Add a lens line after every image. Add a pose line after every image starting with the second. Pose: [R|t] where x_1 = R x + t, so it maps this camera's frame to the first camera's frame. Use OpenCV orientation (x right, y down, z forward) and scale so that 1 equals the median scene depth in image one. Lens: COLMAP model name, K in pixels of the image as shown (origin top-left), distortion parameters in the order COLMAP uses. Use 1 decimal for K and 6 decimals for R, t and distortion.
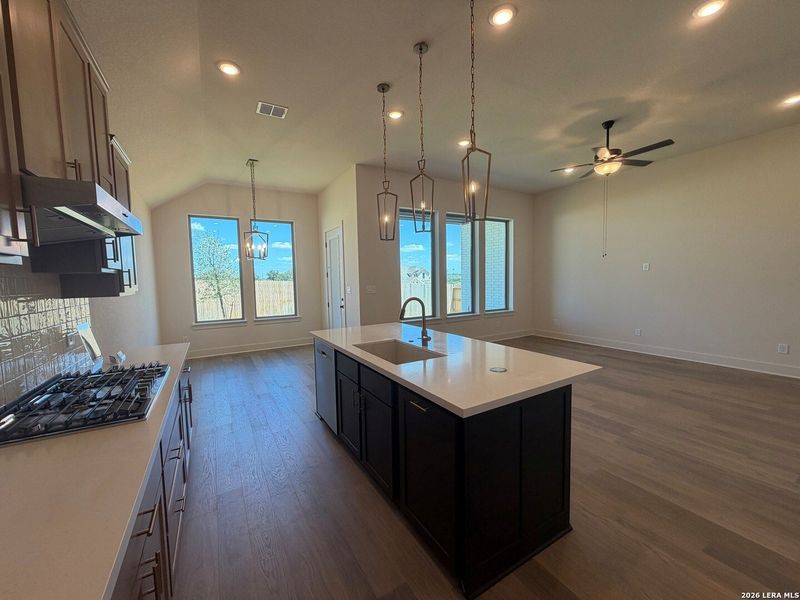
lens RADIAL K [[317.8, 0, 400.0], [0, 317.8, 300.0], [0, 0, 1]] dist [0.000901, 0.000096]
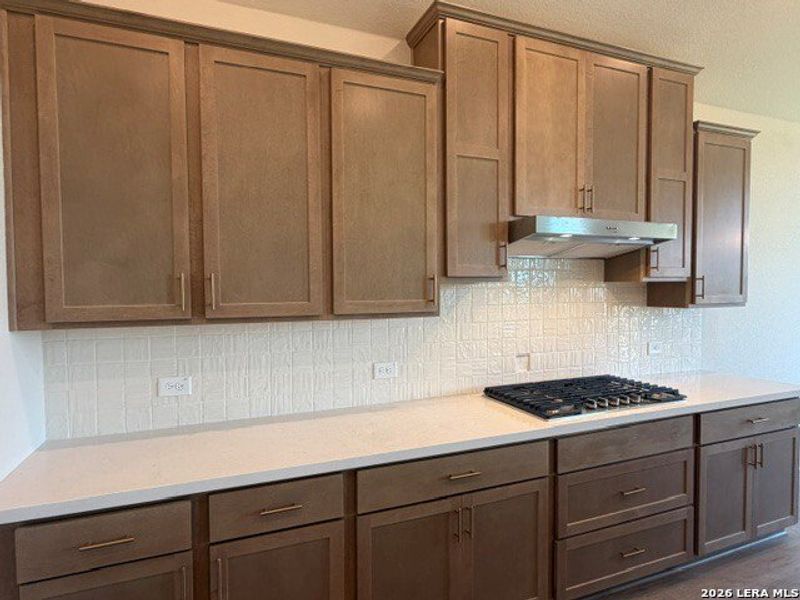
lens RADIAL K [[463.3, 0, 399.0], [0, 463.3, 301.8], [0, 0, 1]] dist [0.002866, -0.000282]
pose [[-0.145676, 0.057556, -0.987657, 0.307555], [-0.058097, 0.996086, 0.066616, -0.041924], [0.987625, 0.067084, -0.141762, 0.253069]]
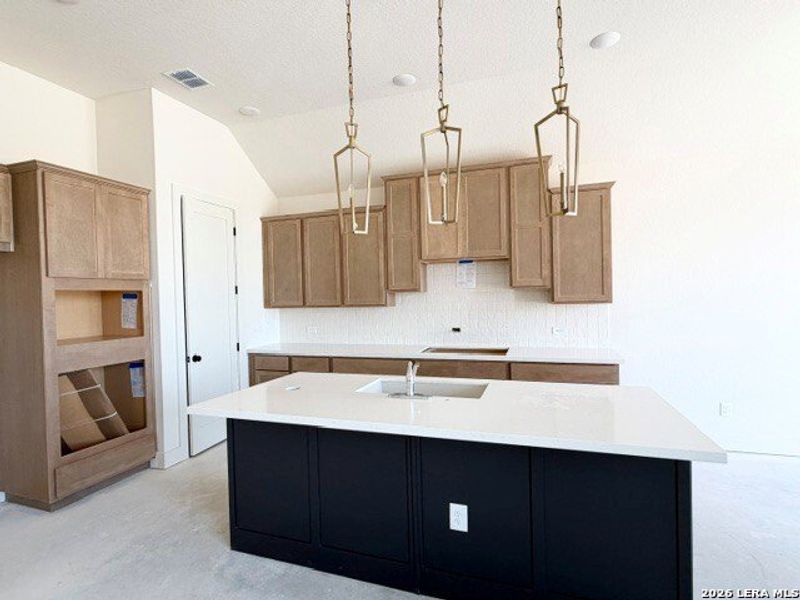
lens RADIAL K [[410.7, 0, 400.5], [0, 410.7, 303.0], [0, 0, 1]] dist [-0.000784, -0.000487]
pose [[-0.760309, 0.051045, -0.647553, 0.492593], [-0.003358, 0.996585, 0.082501, -0.101940], [0.649553, 0.064900, -0.757541, 1.222416]]
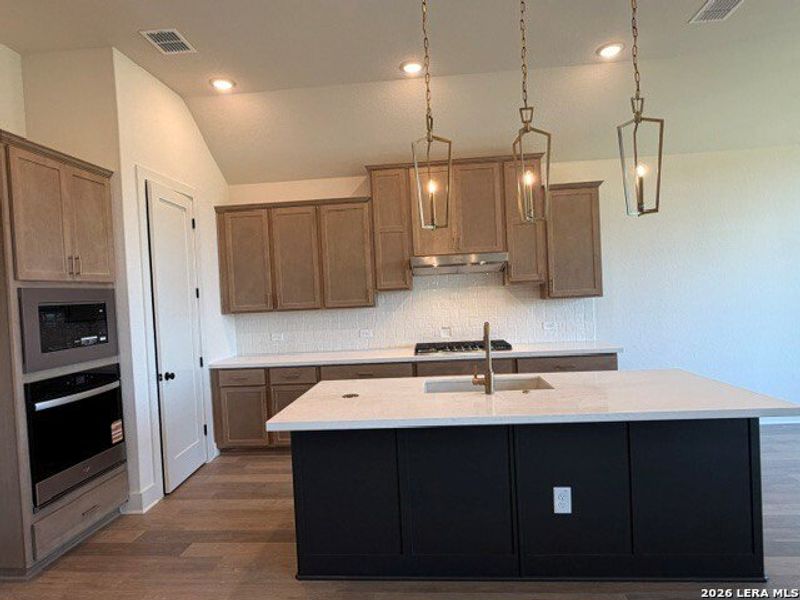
lens RADIAL K [[467.8, 0, 397.8], [0, 467.8, 303.4], [0, 0, 1]] dist [0.001615, -0.000916]
pose [[-0.578176, 0.066982, -0.813158, 0.748319], [0.007525, 0.997020, 0.076776, -0.098438], [0.815878, 0.038271, -0.576957, 1.049280]]
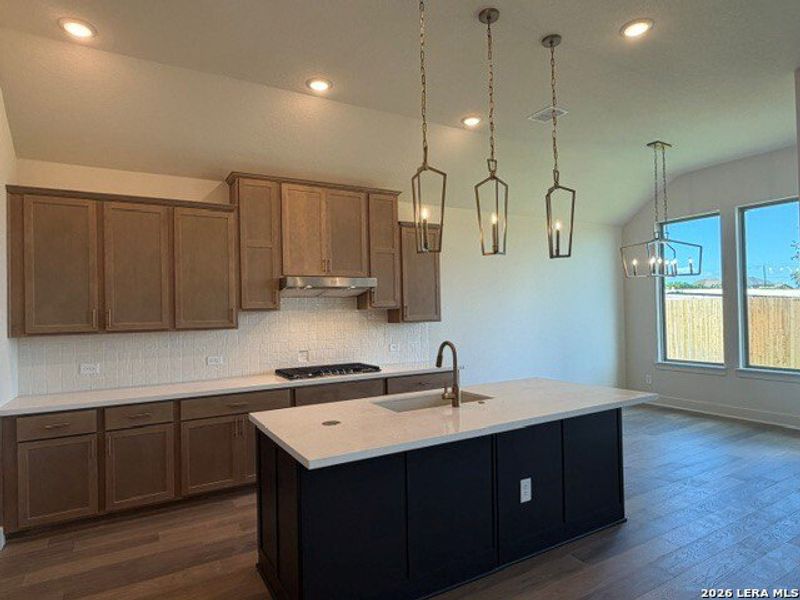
lens RADIAL K [[467.8, 0, 397.8], [0, 467.8, 303.4], [0, 0, 1]] dist [0.001615, -0.000916]
pose [[-0.004808, 0.005388, -0.999974, 0.886154], [-0.045593, 0.998944, 0.005602, -0.075810], [0.998949, 0.045619, -0.004558, 0.630575]]
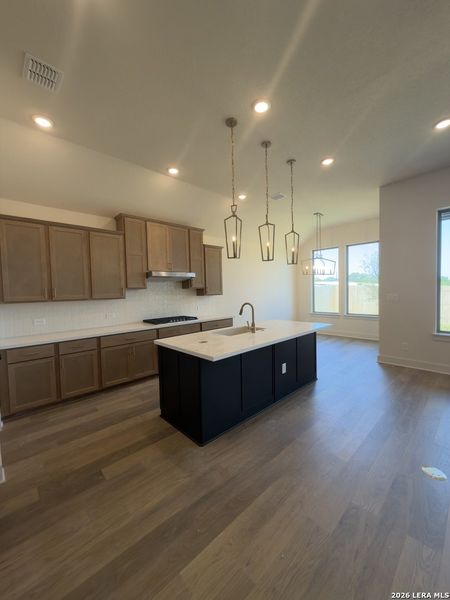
lens RADIAL K [[238.4, 0, 223.9], [0, 238.4, 299.2], [0, 0, 1]] dist [0.000901, 0.000096]
pose [[0.218097, 0.050909, -0.974598, 0.908196], [-0.046046, 0.998063, 0.041830, -0.052790], [0.974840, 0.035753, 0.220019, 0.427729]]
